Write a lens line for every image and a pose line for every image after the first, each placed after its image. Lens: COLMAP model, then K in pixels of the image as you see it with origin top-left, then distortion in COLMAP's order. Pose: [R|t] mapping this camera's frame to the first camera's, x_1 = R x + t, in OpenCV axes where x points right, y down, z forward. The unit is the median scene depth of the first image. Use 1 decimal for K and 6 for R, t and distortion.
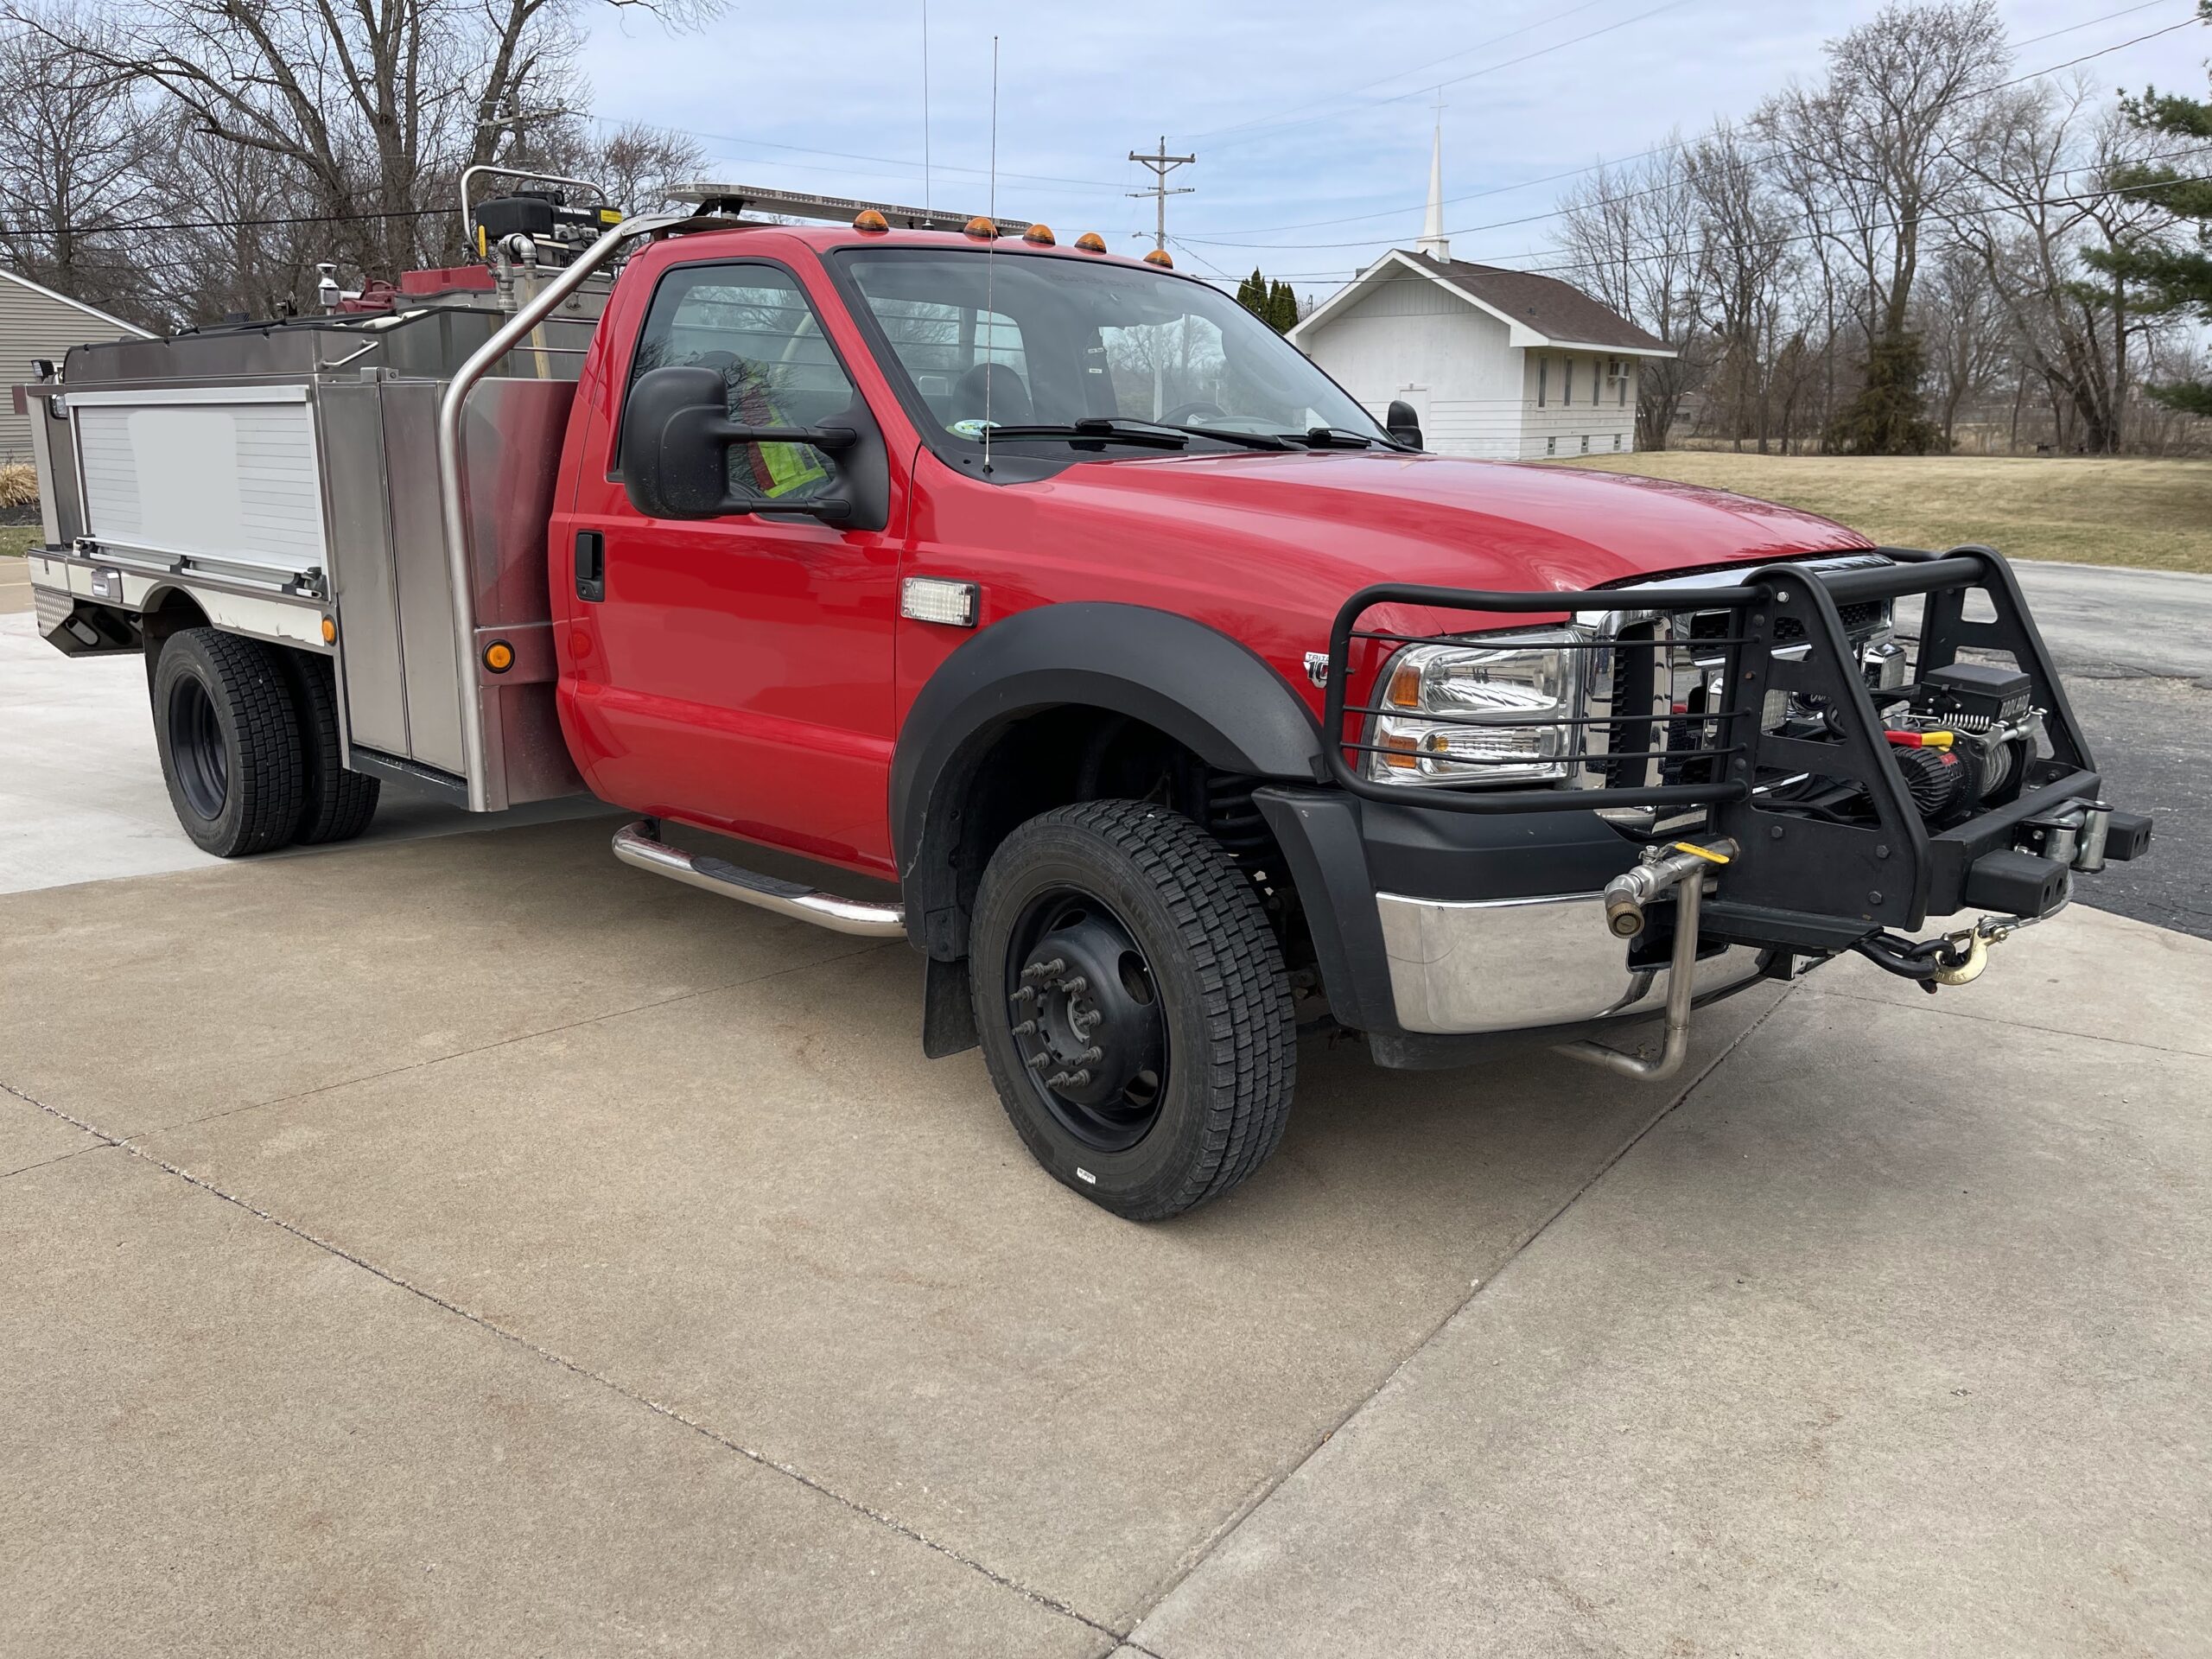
lens RADIAL K [[1661.9, 0, 1106.0], [0, 1661.9, 829.5], [0, 0, 1]] dist [0.085913, -0.109363]
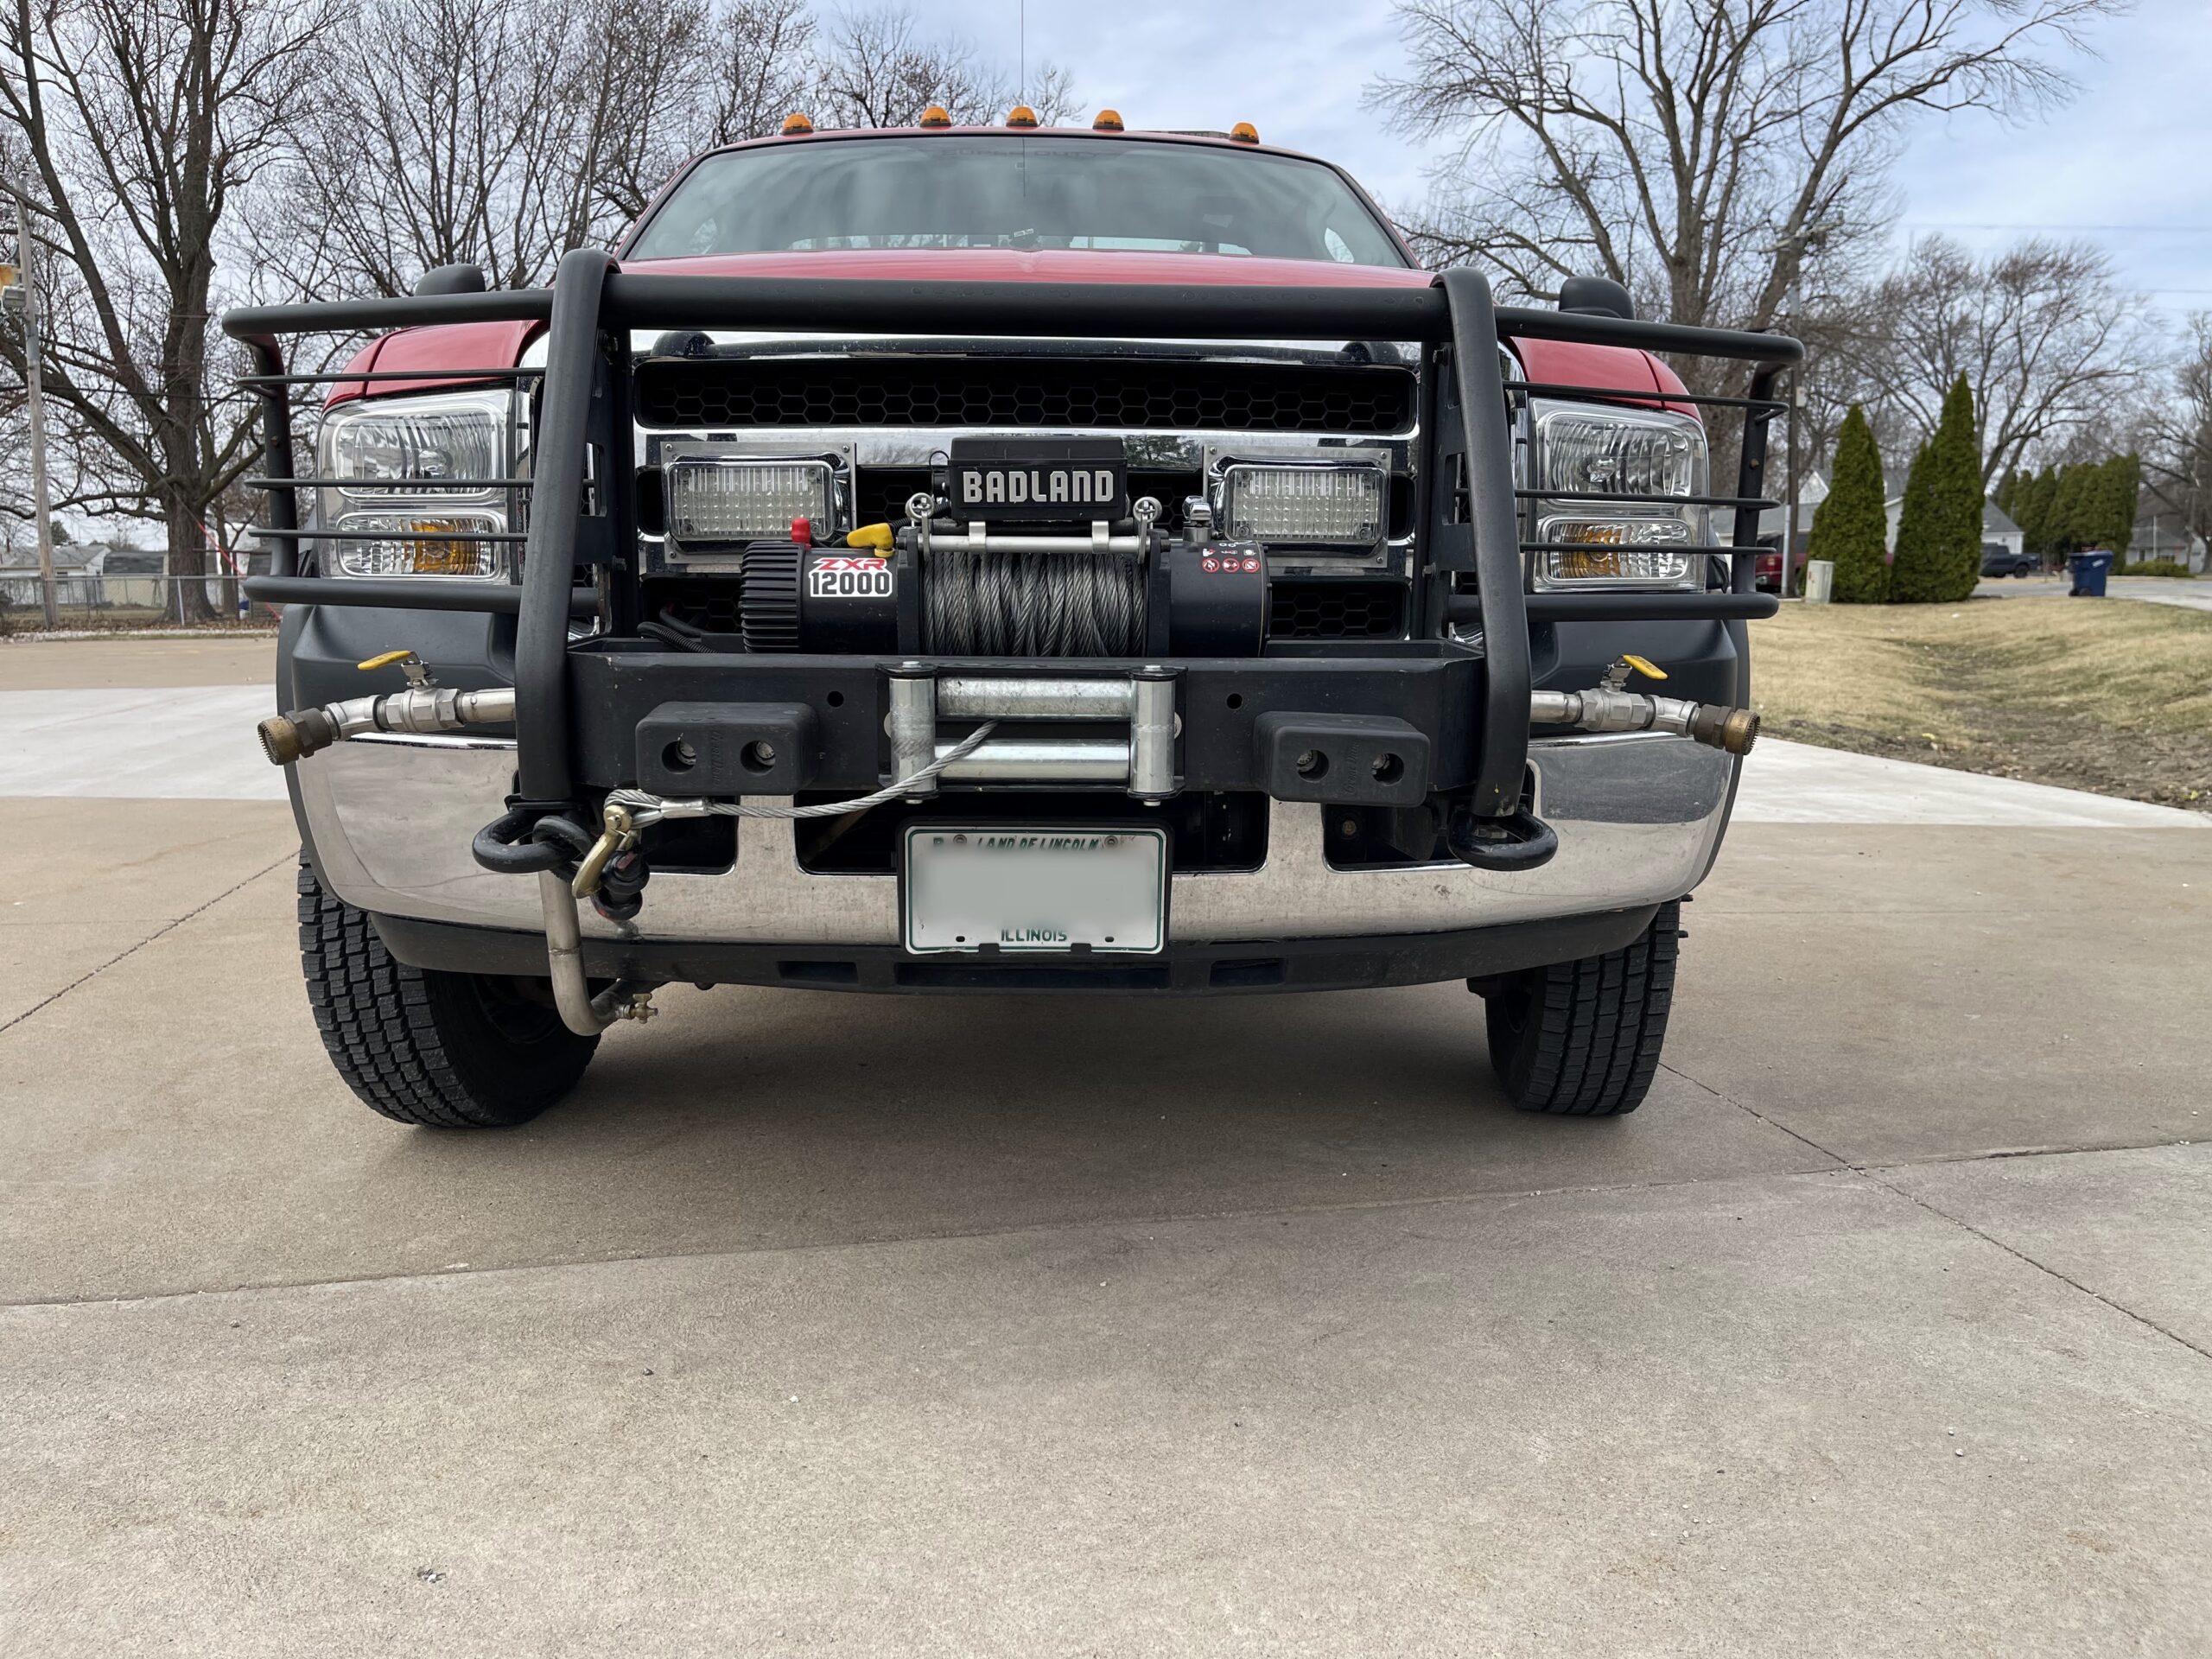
lens RADIAL K [[1670.3, 0, 1114.7], [0, 1670.3, 813.8], [0, 0, 1]] dist [0.091191, -0.128403]
pose [[0.725712, 0.088147, -0.682328, 0.637610], [-0.149540, 0.988258, -0.031378, 0.032318], [0.671550, 0.124807, 0.730372, 0.419220]]
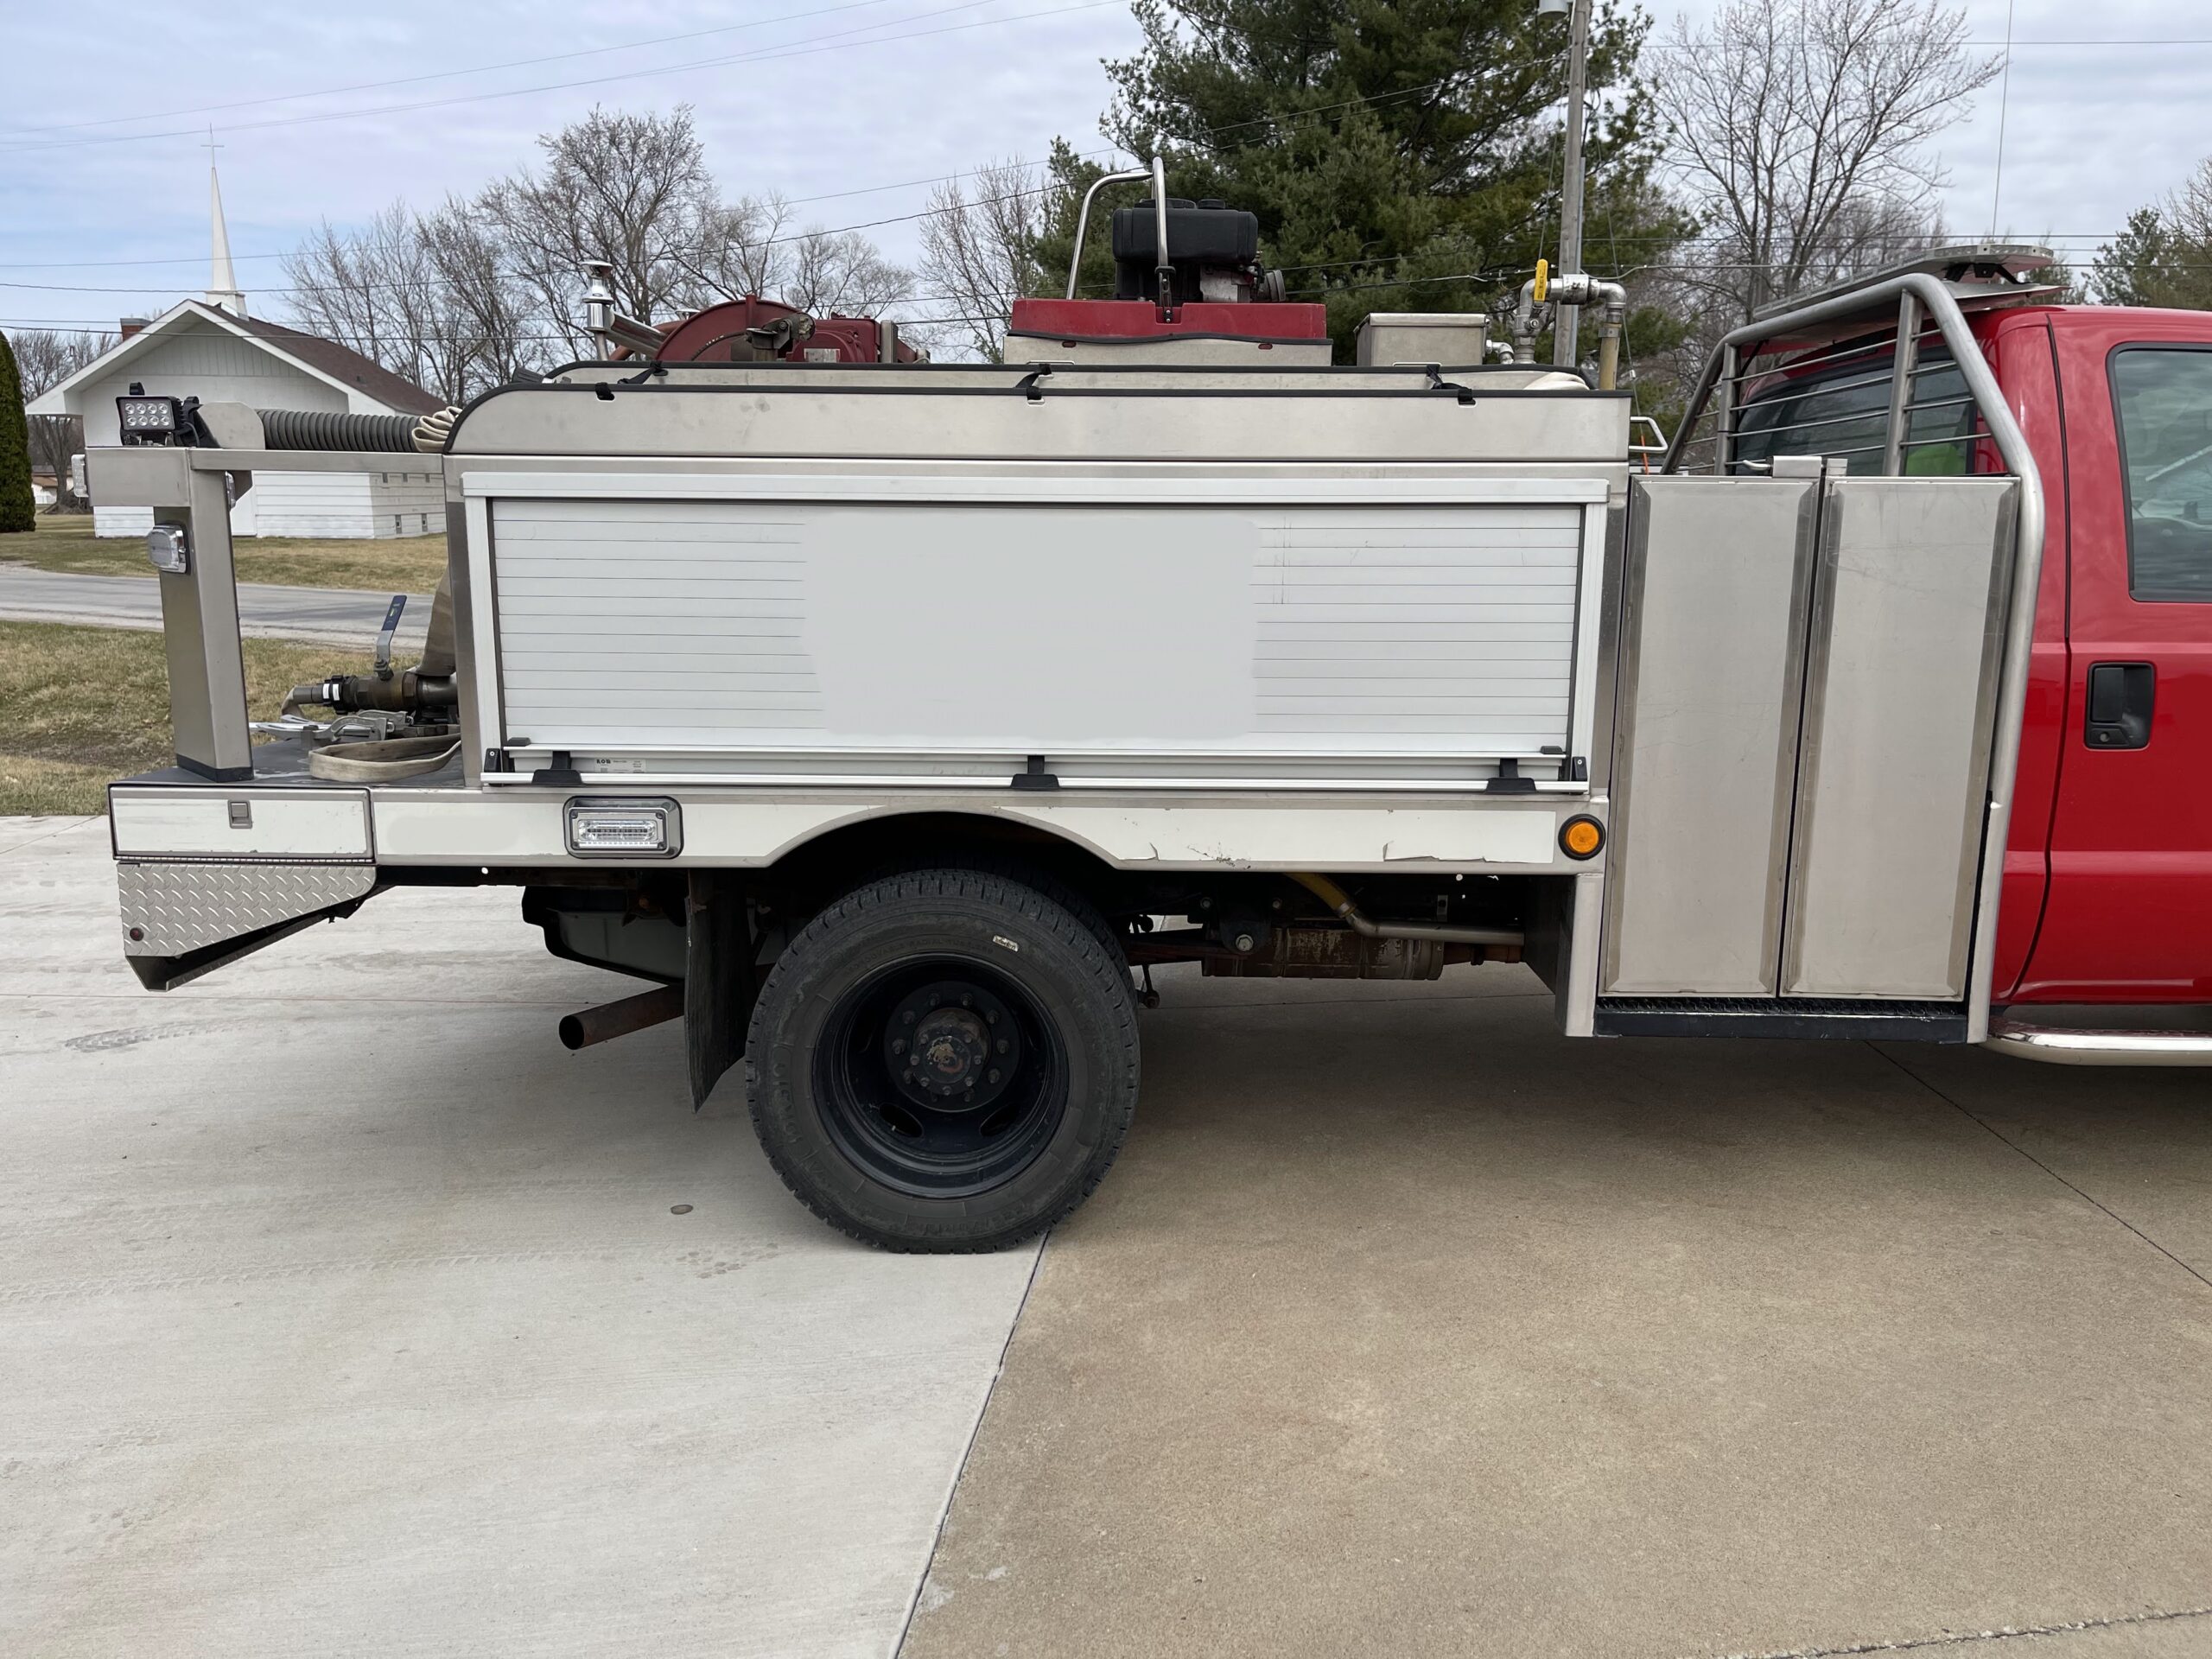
lens RADIAL K [[1670.8, 0, 1102.9], [0, 1670.8, 858.2], [0, 0, 1]] dist [0.018708, 0.001457]
pose [[0.731043, -0.138555, 0.668116, -1.172562], [0.156298, 0.987135, 0.033694, -0.181589], [-0.664189, 0.079793, 0.743294, 0.706609]]
